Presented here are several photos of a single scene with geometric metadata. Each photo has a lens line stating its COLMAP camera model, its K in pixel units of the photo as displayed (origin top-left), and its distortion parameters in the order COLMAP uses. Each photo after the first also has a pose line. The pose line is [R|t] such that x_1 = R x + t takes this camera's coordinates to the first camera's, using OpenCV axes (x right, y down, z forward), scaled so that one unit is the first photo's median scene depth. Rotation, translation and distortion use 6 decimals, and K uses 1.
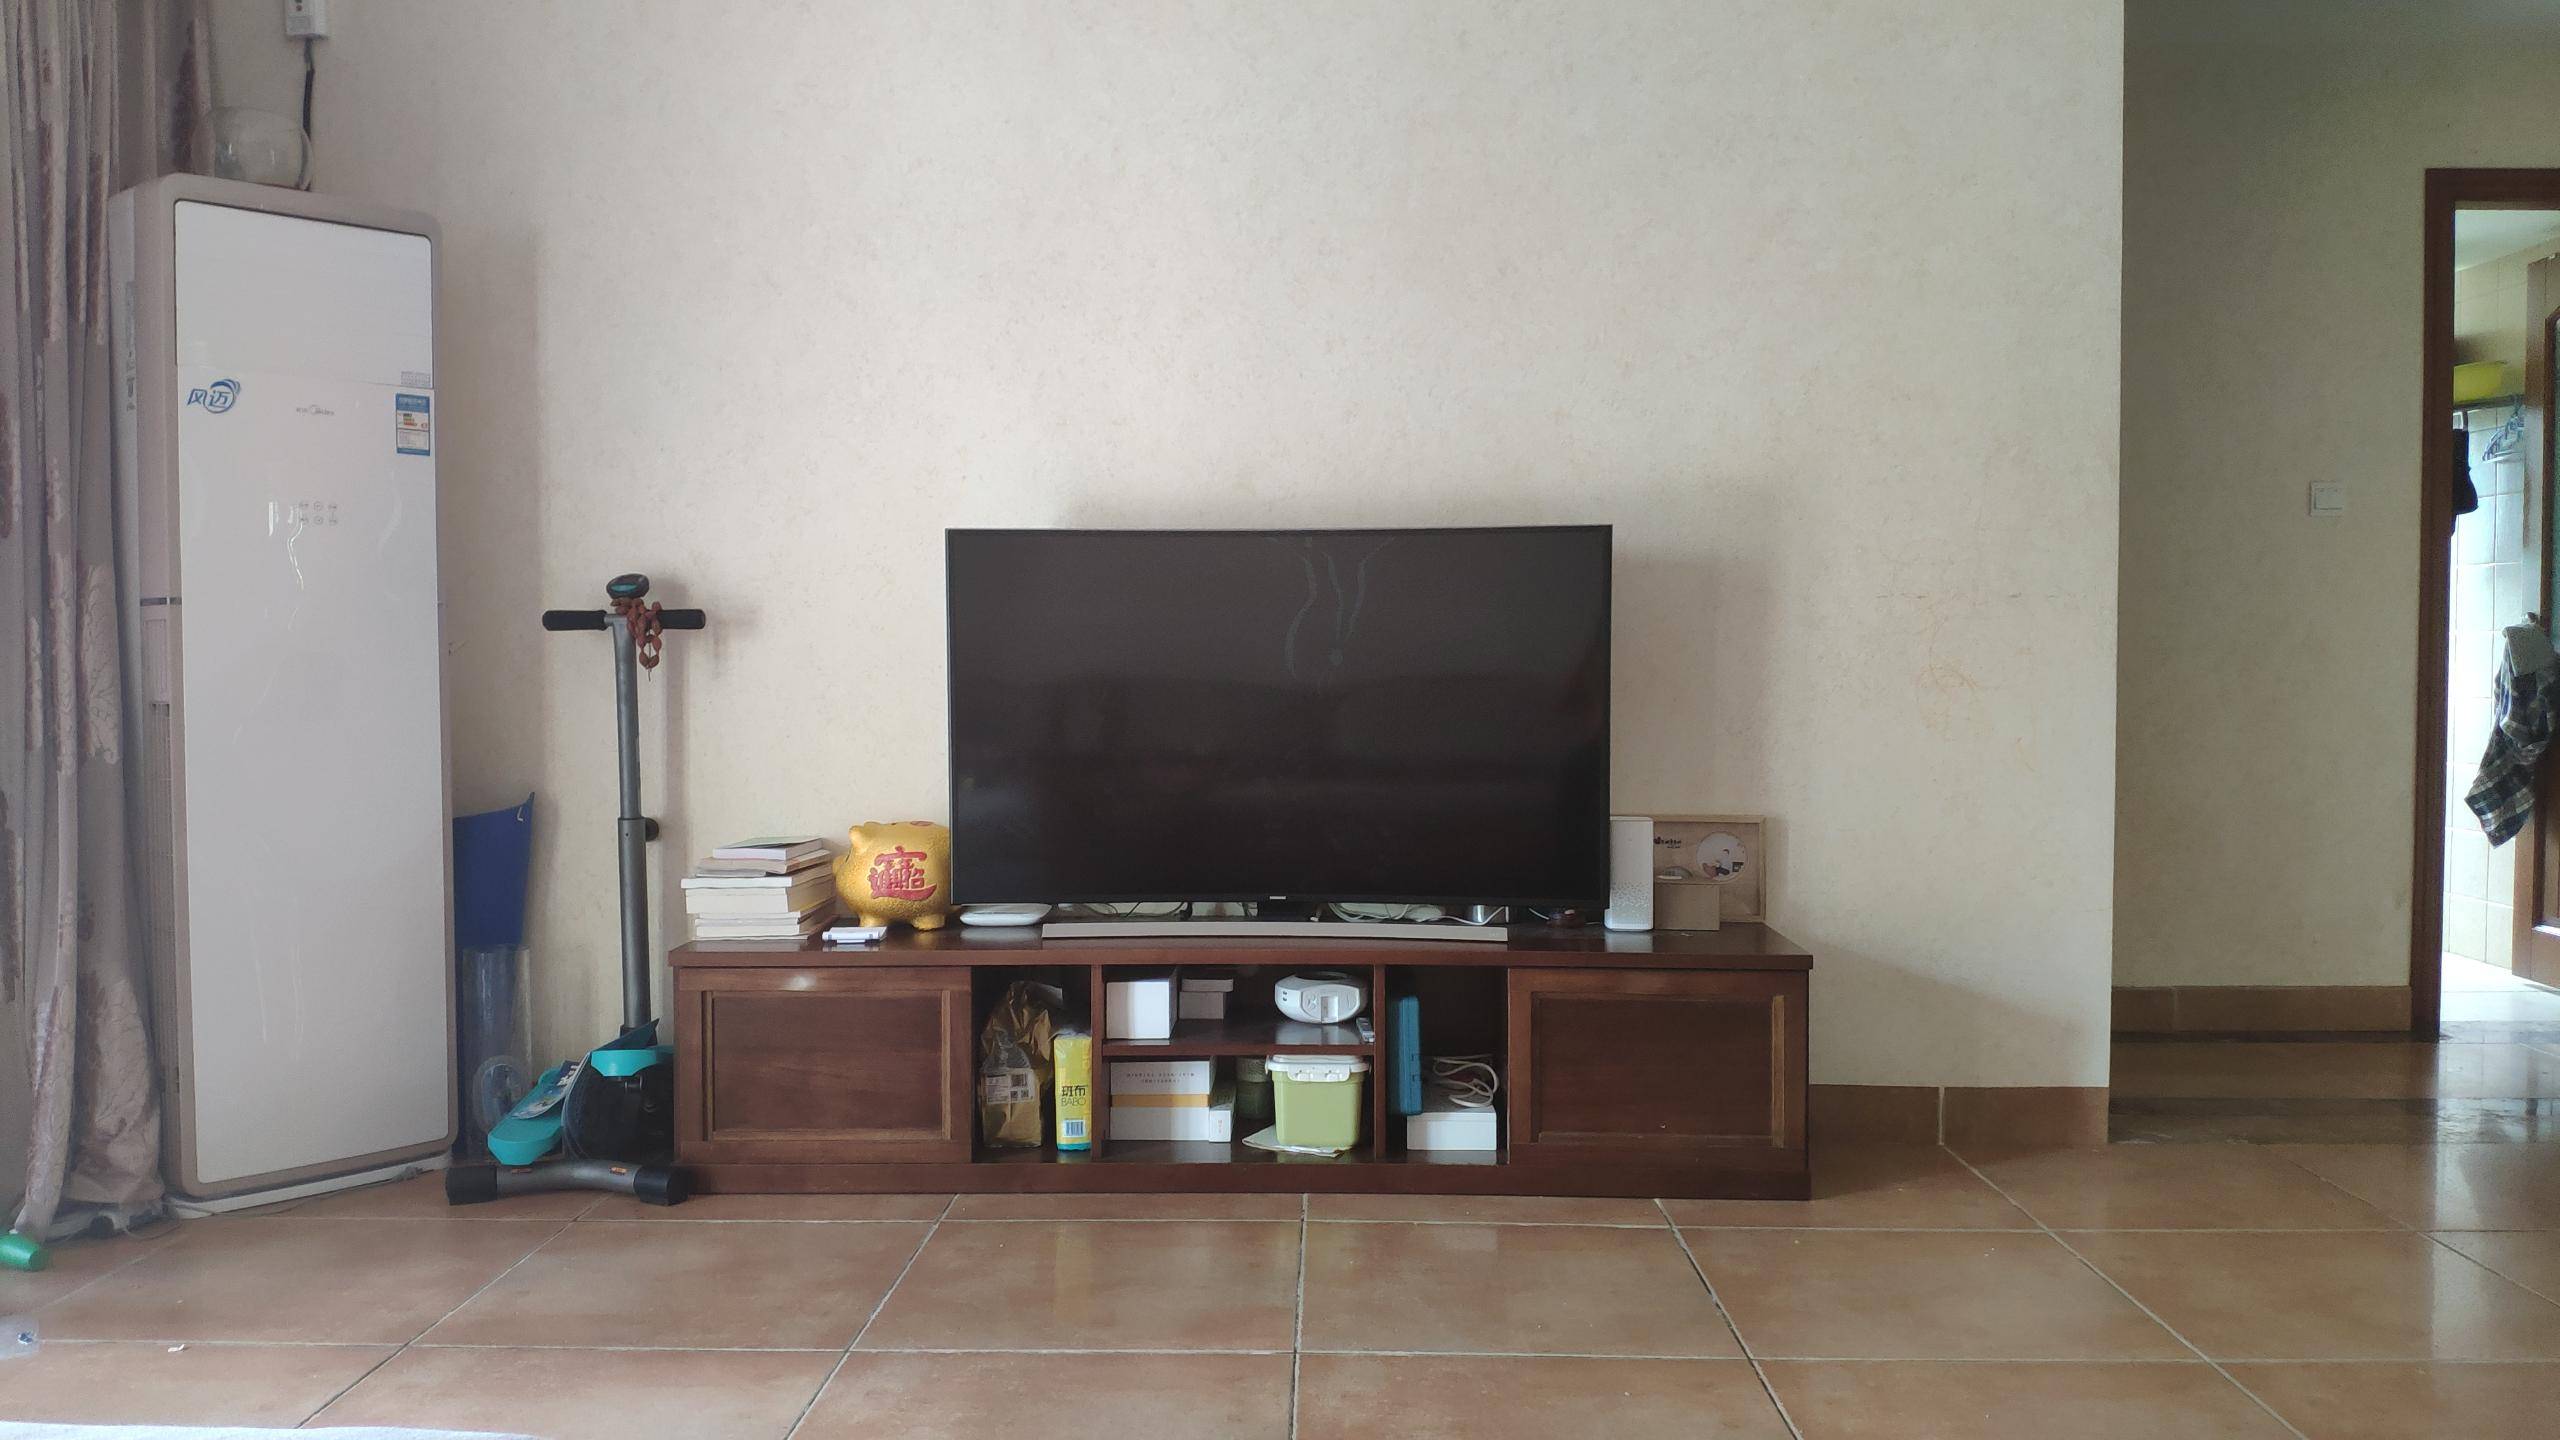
lens RADIAL K [[2000.7, 0, 1239.5], [0, 2000.7, 713.4], [0, 0, 1]] dist [0.137367, -0.299079]
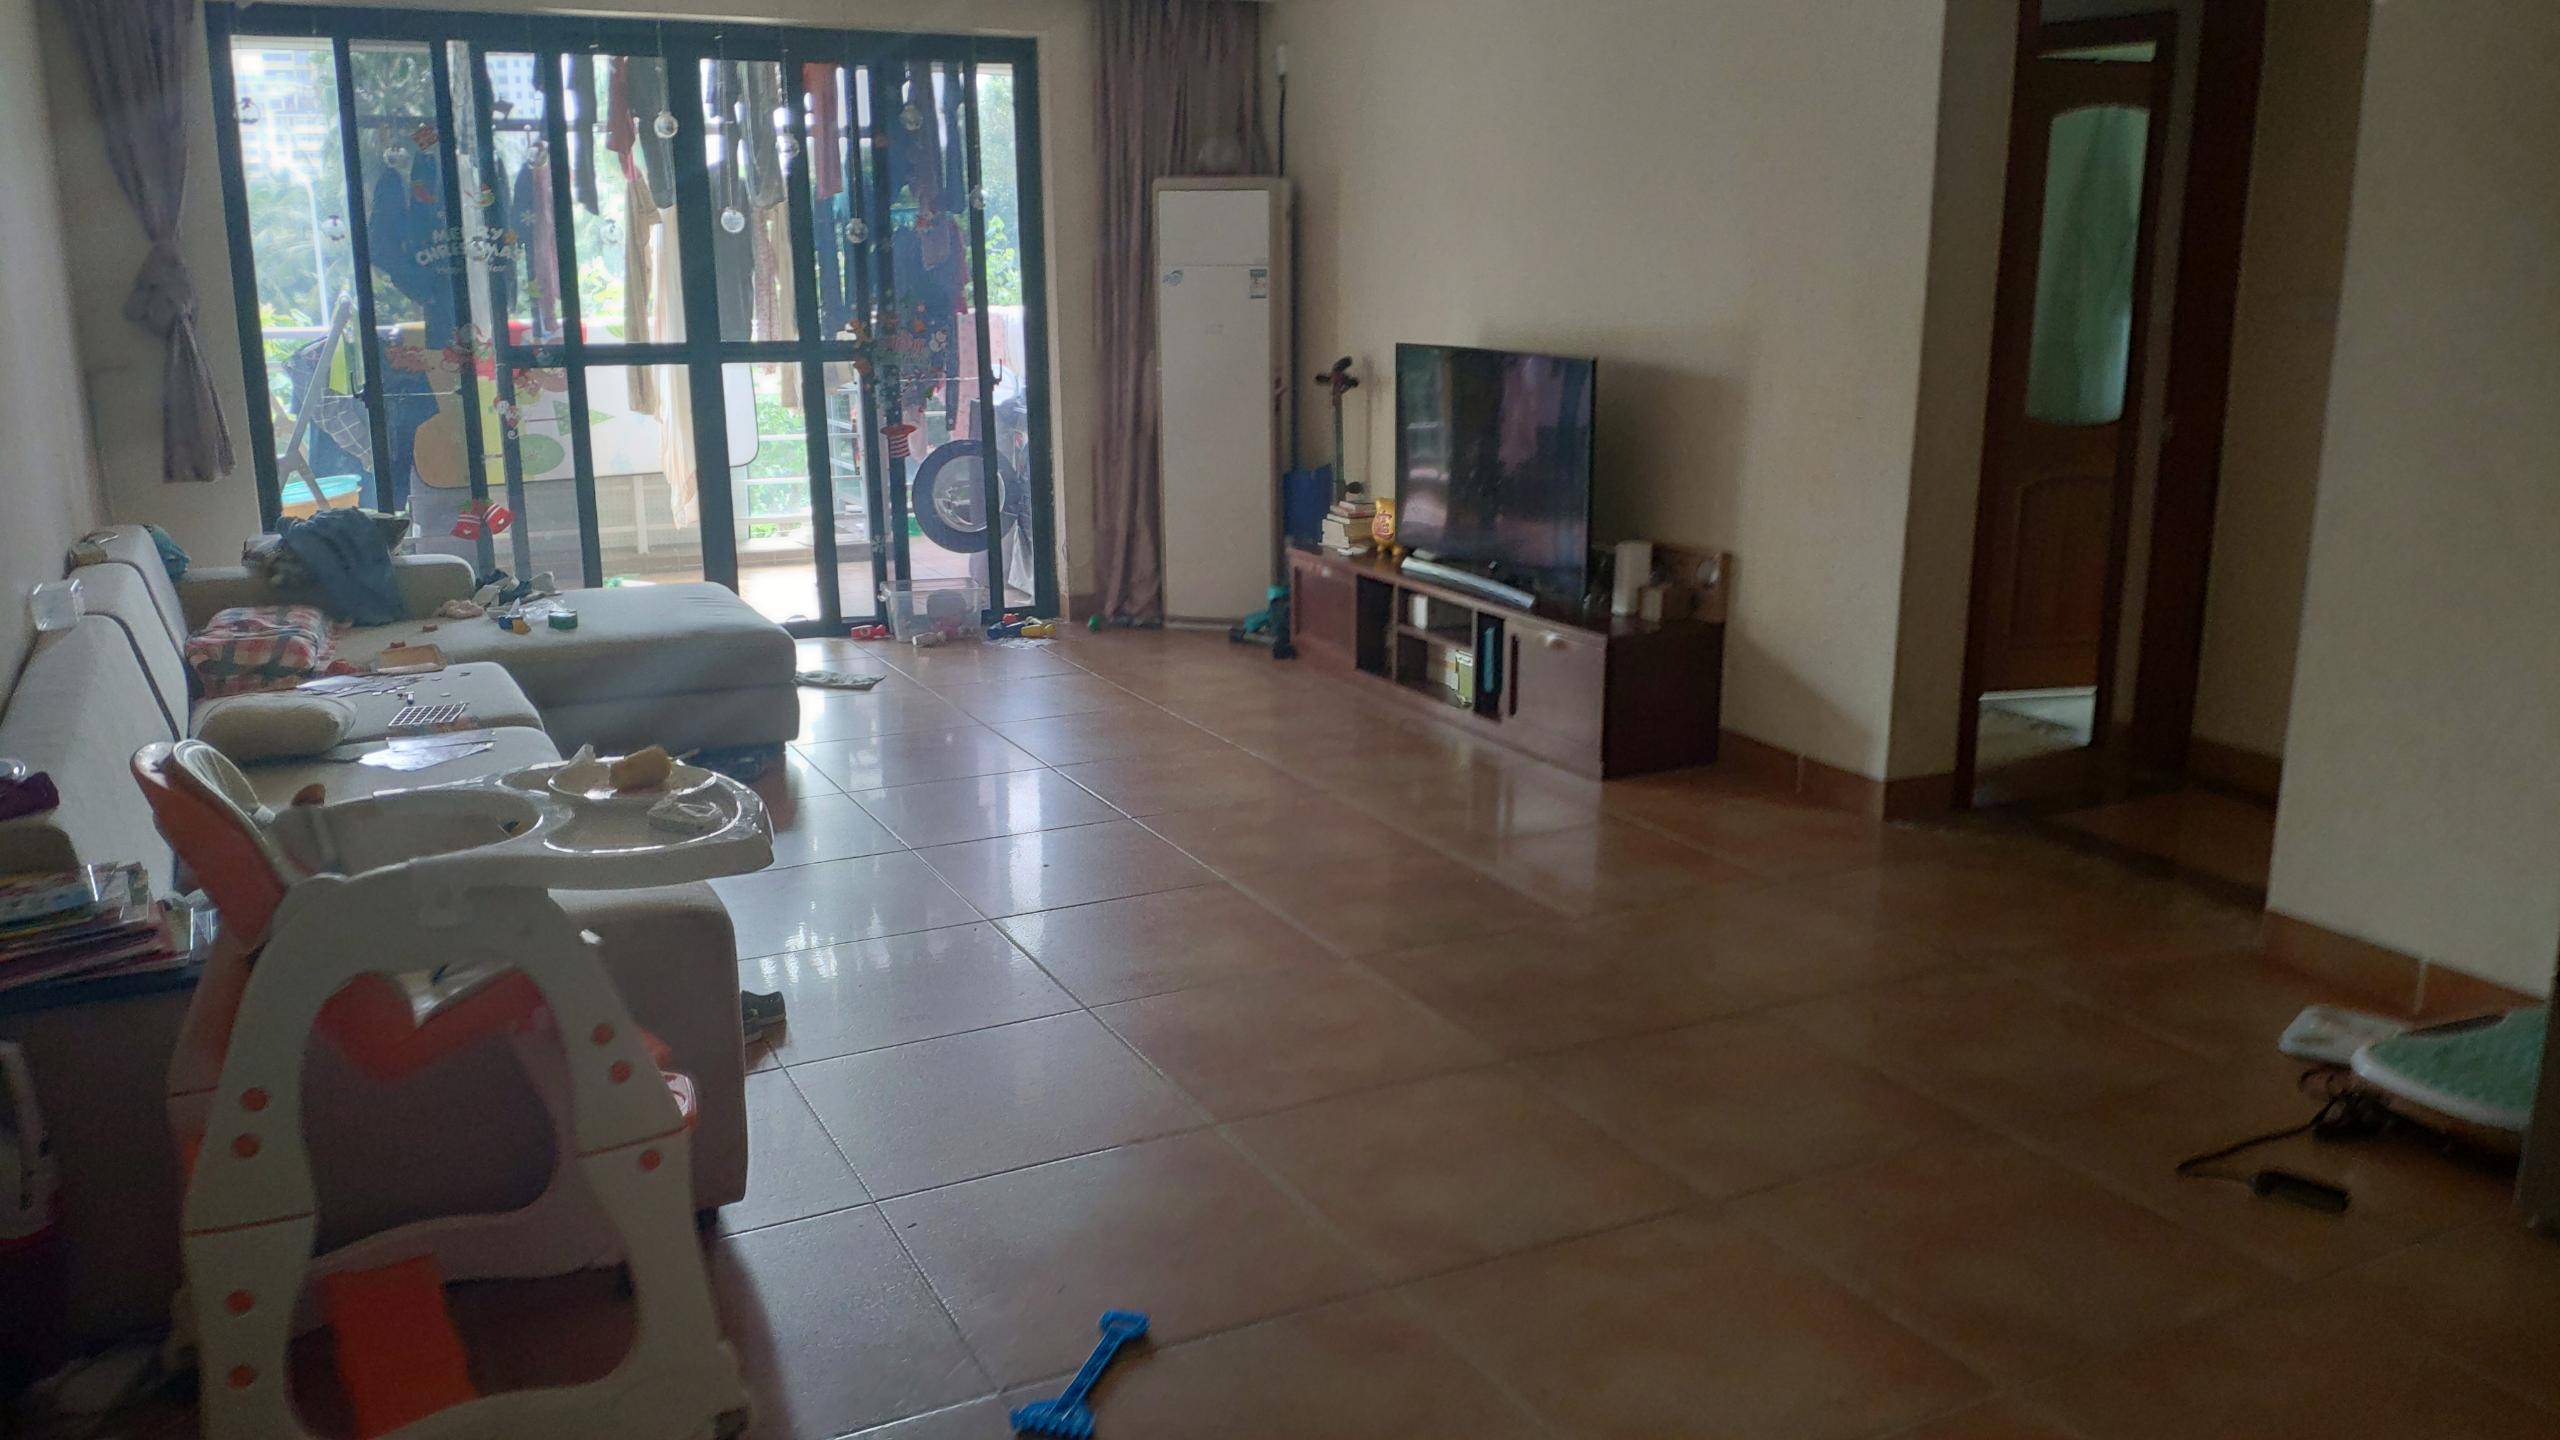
lens RADIAL K [[2000.7, 0, 1239.5], [0, 2000.7, 713.4], [0, 0, 1]] dist [0.137367, -0.299079]
pose [[0.452353, 0.199750, -0.869182, 1.493362], [-0.033199, 0.977691, 0.207409, -0.137022], [0.891221, -0.064966, 0.448893, 0.005209]]
